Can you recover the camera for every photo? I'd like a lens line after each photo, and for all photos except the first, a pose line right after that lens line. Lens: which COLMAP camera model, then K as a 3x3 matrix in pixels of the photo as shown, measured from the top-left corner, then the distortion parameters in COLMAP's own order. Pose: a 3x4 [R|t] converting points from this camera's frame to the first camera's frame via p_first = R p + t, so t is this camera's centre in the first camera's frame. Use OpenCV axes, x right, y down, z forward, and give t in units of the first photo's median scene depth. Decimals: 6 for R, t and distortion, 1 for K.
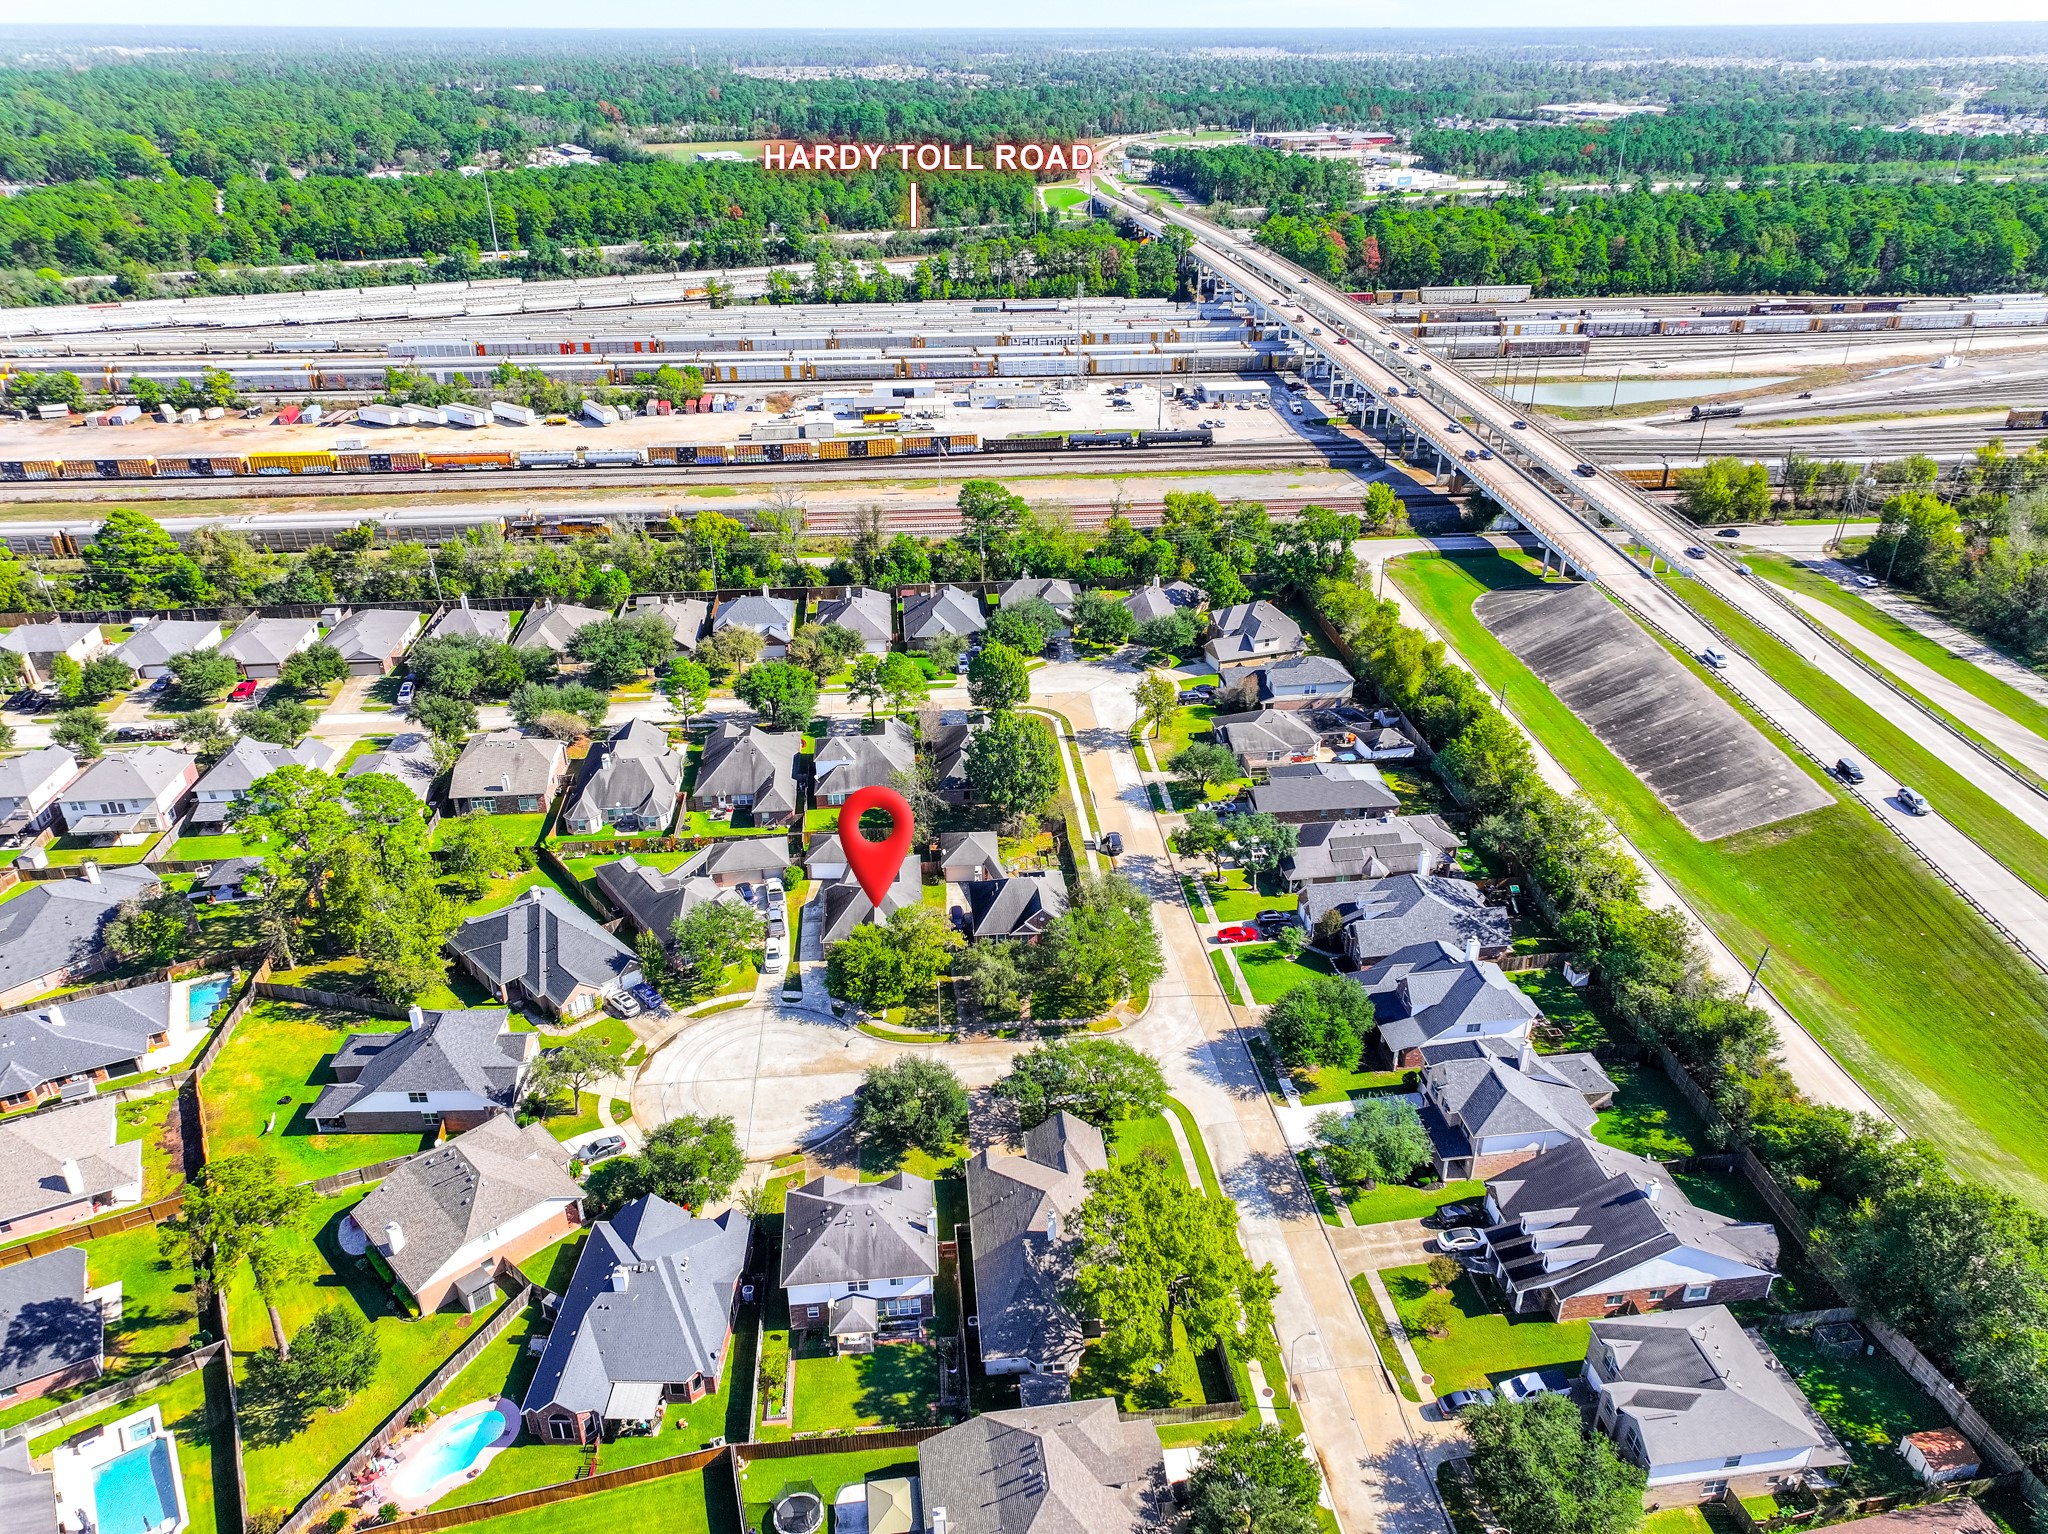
lens RADIAL K [[1414.1, 0, 1024.0], [0, 1414.1, 767.0], [0, 0, 1]] dist [0.004852, 0.000461]
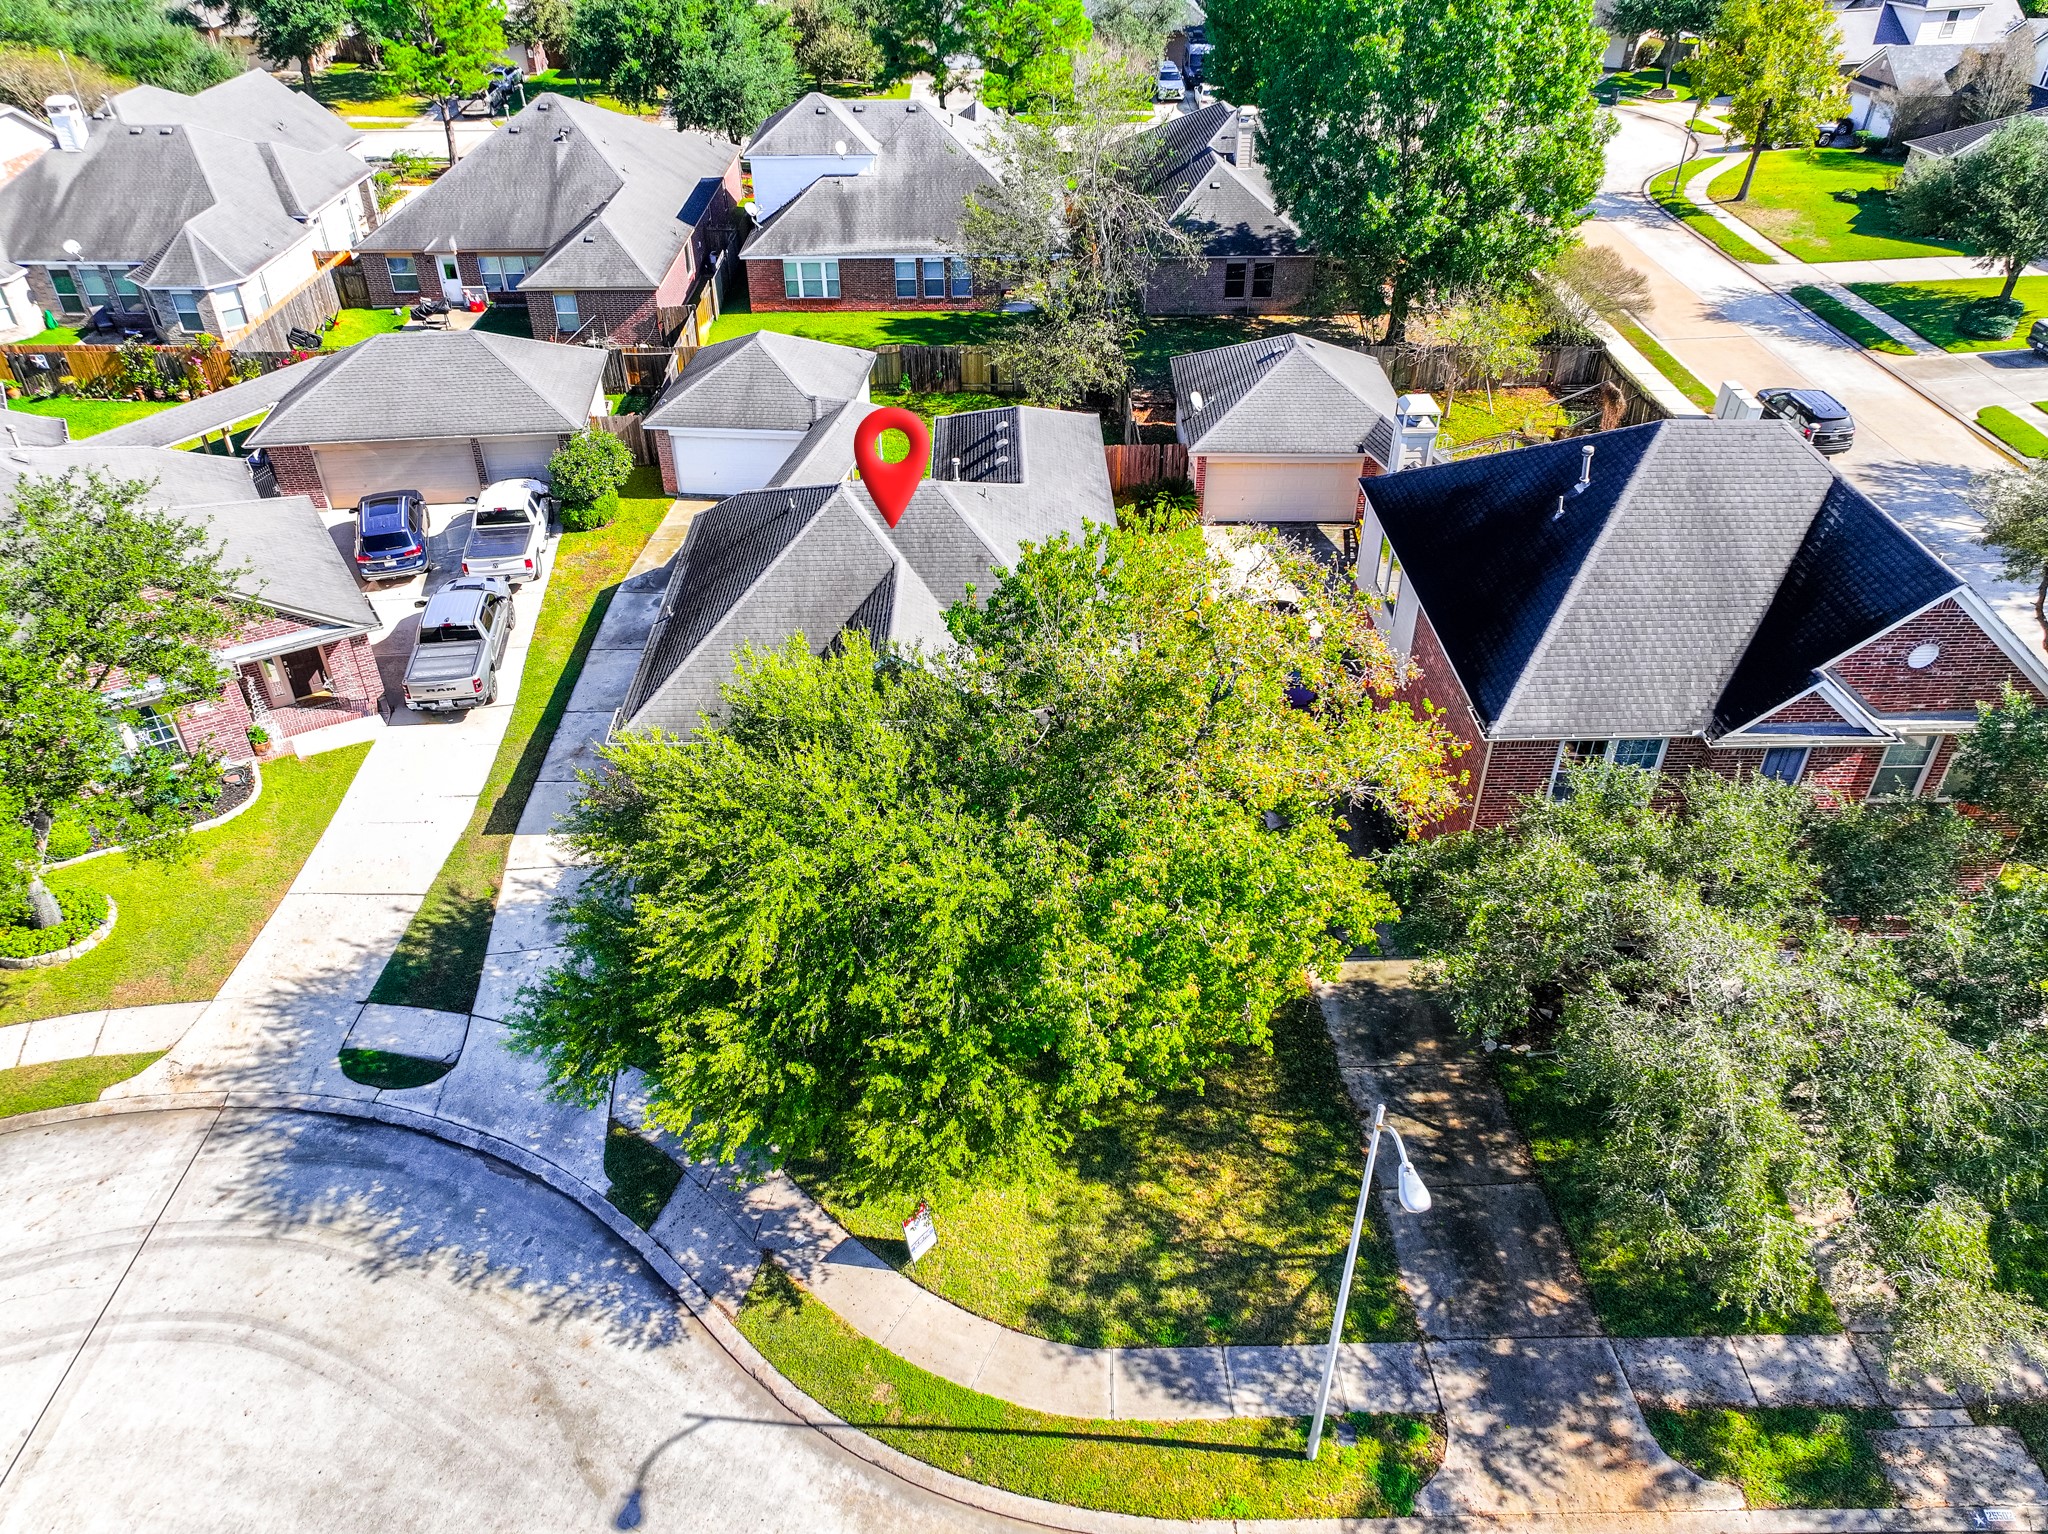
lens RADIAL K [[1414.1, 0, 1024.0], [0, 1414.1, 767.0], [0, 0, 1]] dist [0.004852, 0.000461]
pose [[0.997336, 0.040539, -0.060634, -0.078927], [-0.031476, 0.989137, 0.143586, 0.101510], [0.065796, -0.141295, 0.987779, 0.843828]]
